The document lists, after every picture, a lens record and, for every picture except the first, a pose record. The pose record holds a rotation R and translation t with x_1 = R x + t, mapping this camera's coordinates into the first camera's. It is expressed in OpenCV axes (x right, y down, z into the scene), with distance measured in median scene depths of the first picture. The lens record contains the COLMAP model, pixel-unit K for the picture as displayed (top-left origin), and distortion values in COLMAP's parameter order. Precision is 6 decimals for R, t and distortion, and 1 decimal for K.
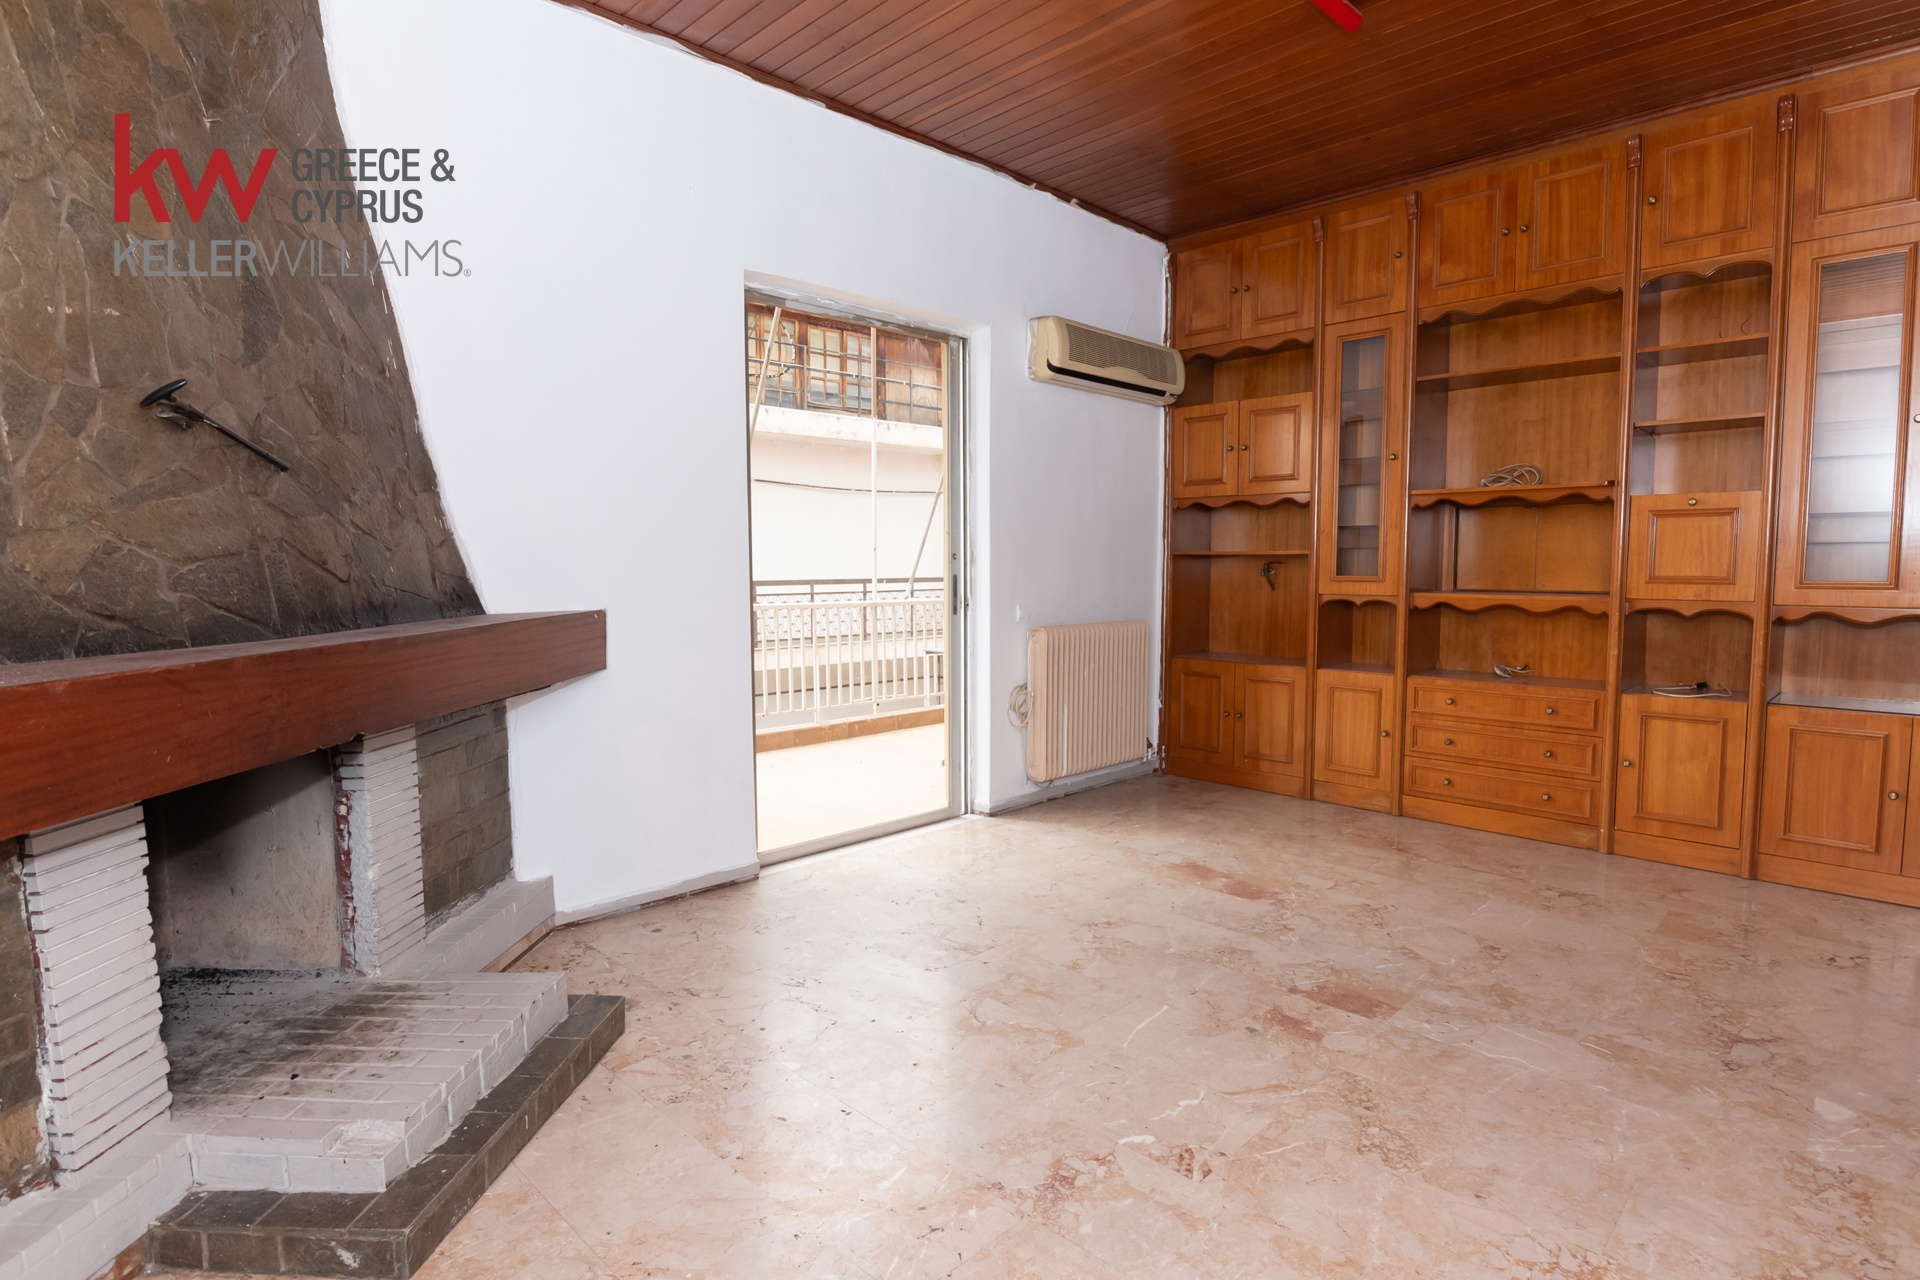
lens RADIAL K [[977.7, 0, 997.5], [0, 977.7, 638.7], [0, 0, 1]] dist [-0.016667, -0.001494]
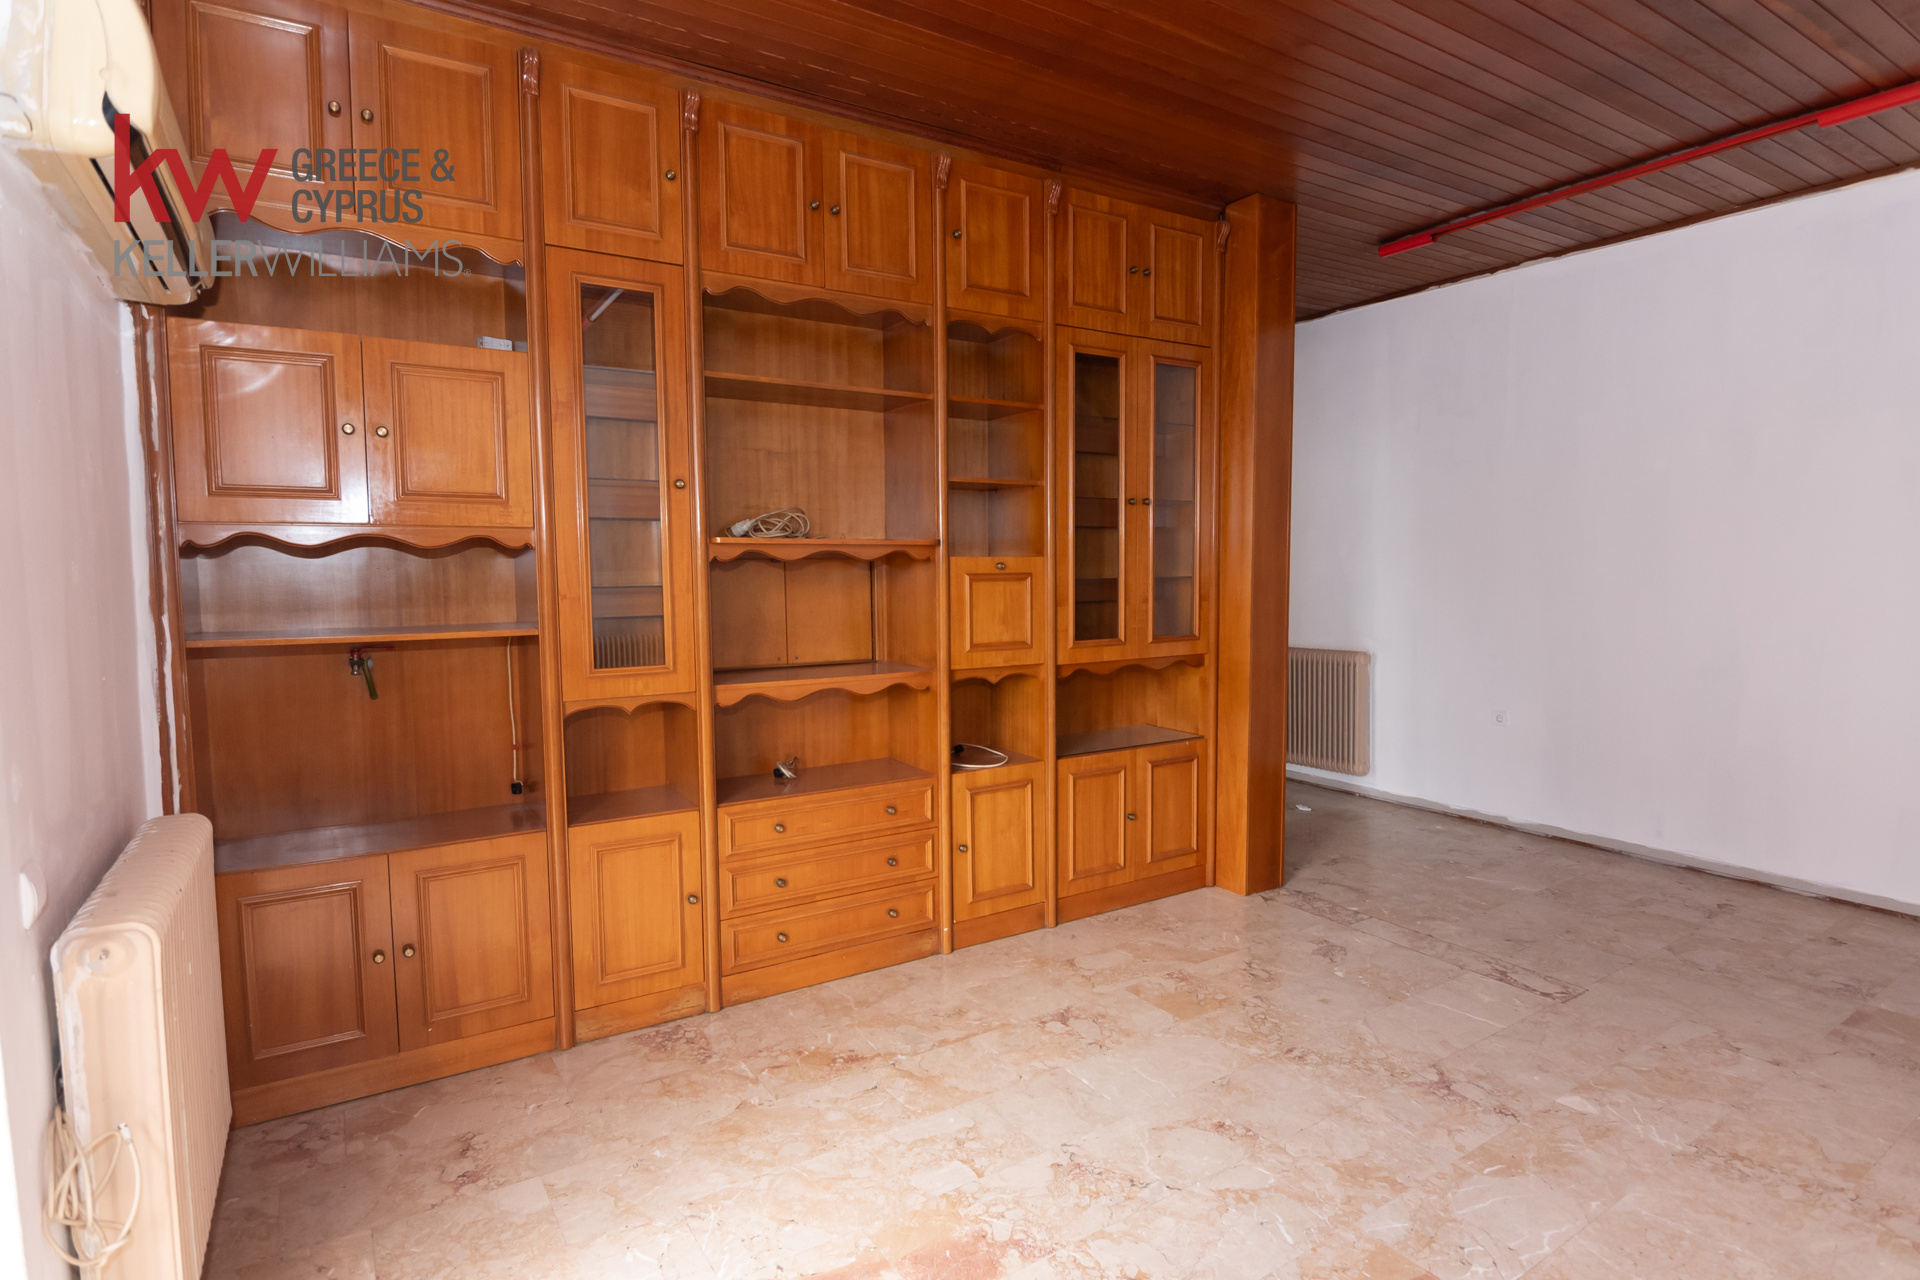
lens RADIAL K [[993.2, 0, 994.9], [0, 993.2, 638.2], [0, 0, 1]] dist [-0.003097, -0.011541]
pose [[0.215380, -0.072570, 0.973830, -0.259340], [0.084789, 0.994858, 0.055384, -0.126115], [-0.972842, 0.070642, 0.220426, 0.802663]]
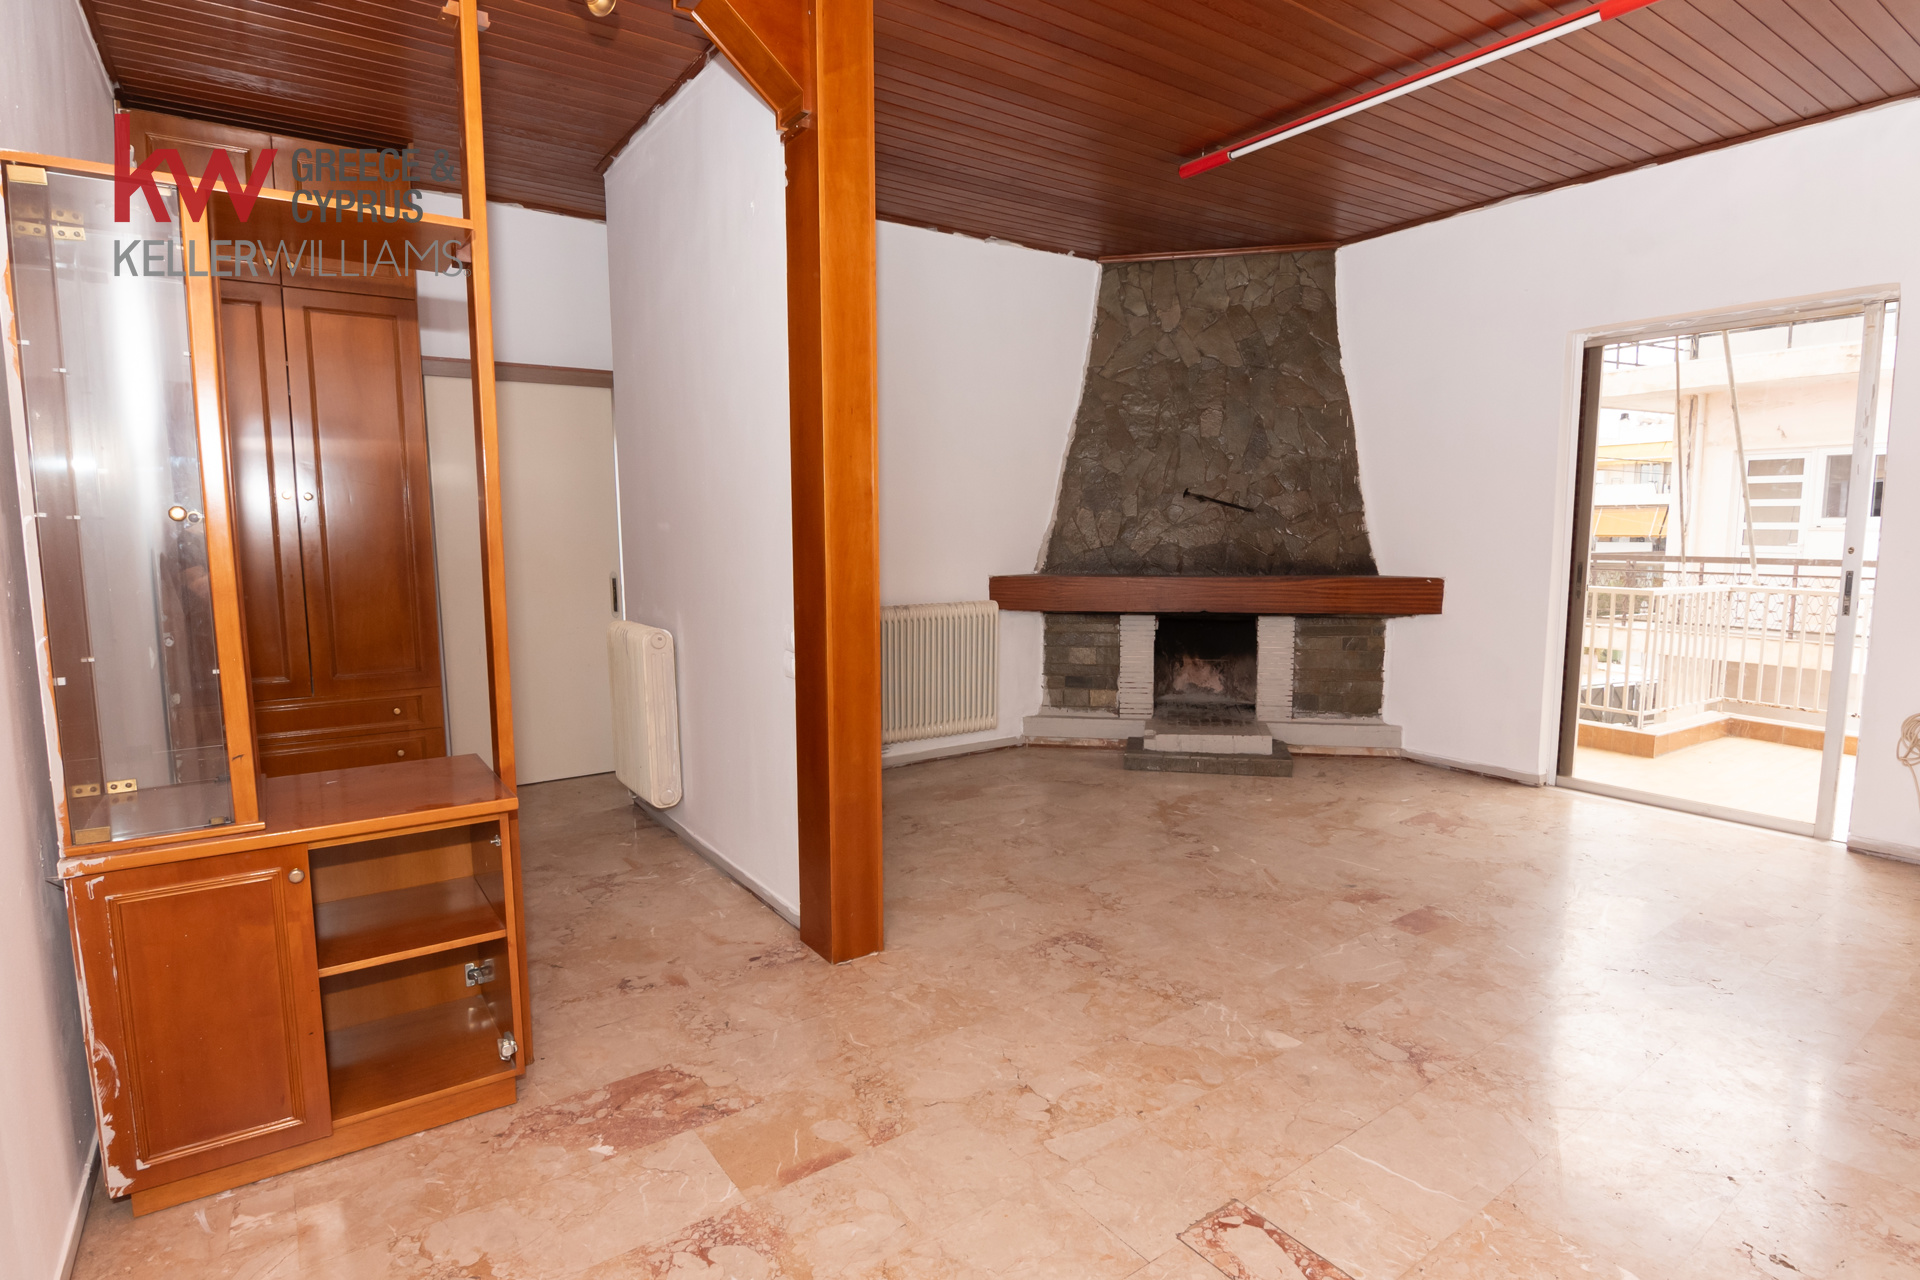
lens RADIAL K [[993.2, 0, 994.9], [0, 993.2, 638.2], [0, 0, 1]] dist [-0.003097, -0.011541]
pose [[-0.159632, 0.112035, -0.980799, 1.189277], [-0.077004, 0.989099, 0.125516, -0.071043], [0.984169, 0.095562, -0.149265, 0.452651]]
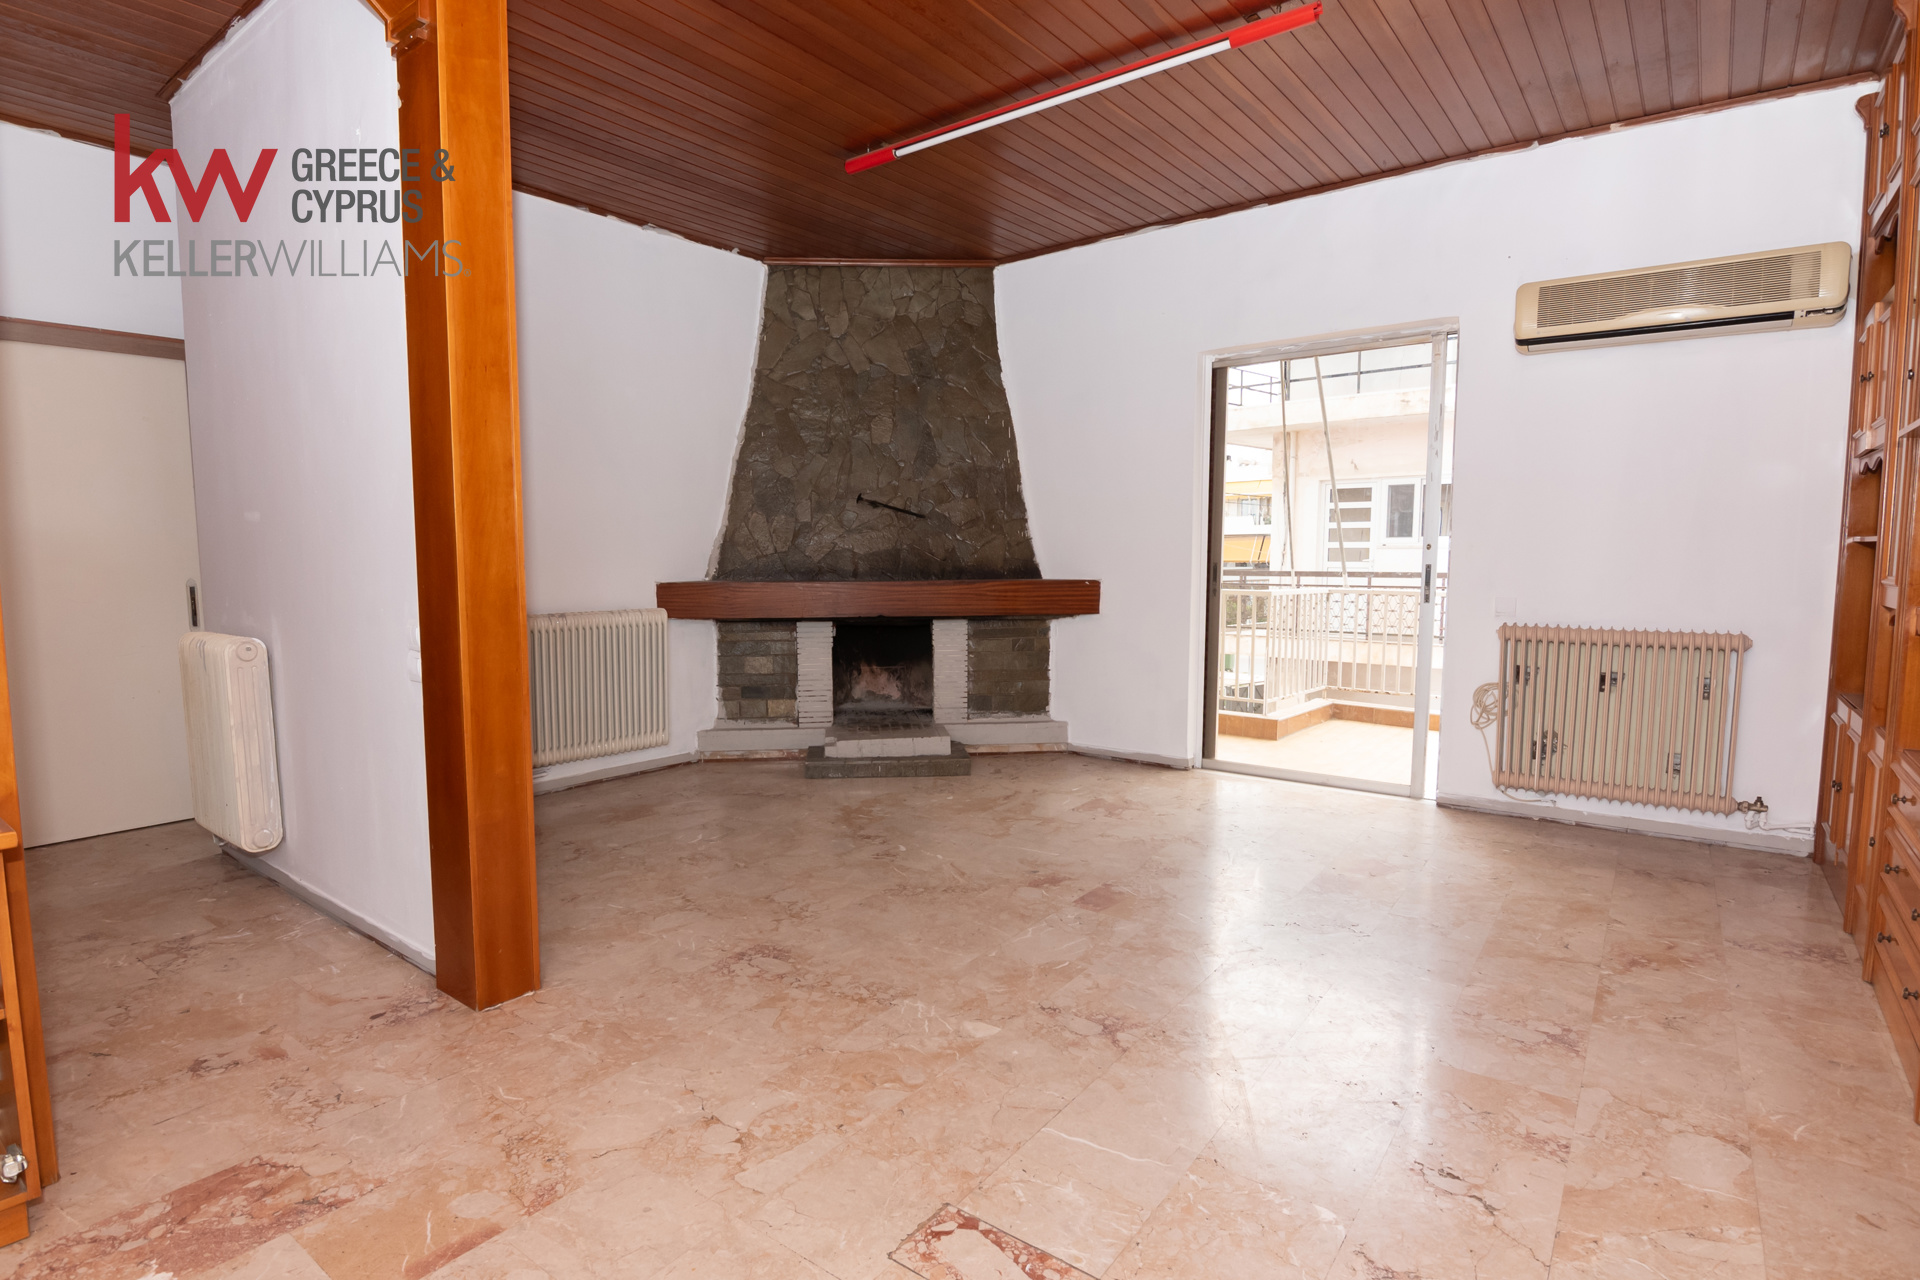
lens RADIAL K [[975.1, 0, 940.4], [0, 975.1, 645.5], [0, 0, 1]] dist [-0.001667, -0.013739]
pose [[0.116275, 0.092919, -0.988861, 1.134497], [-0.078186, 0.993381, 0.084151, -0.033260], [0.990135, 0.067531, 0.122771, 0.447372]]
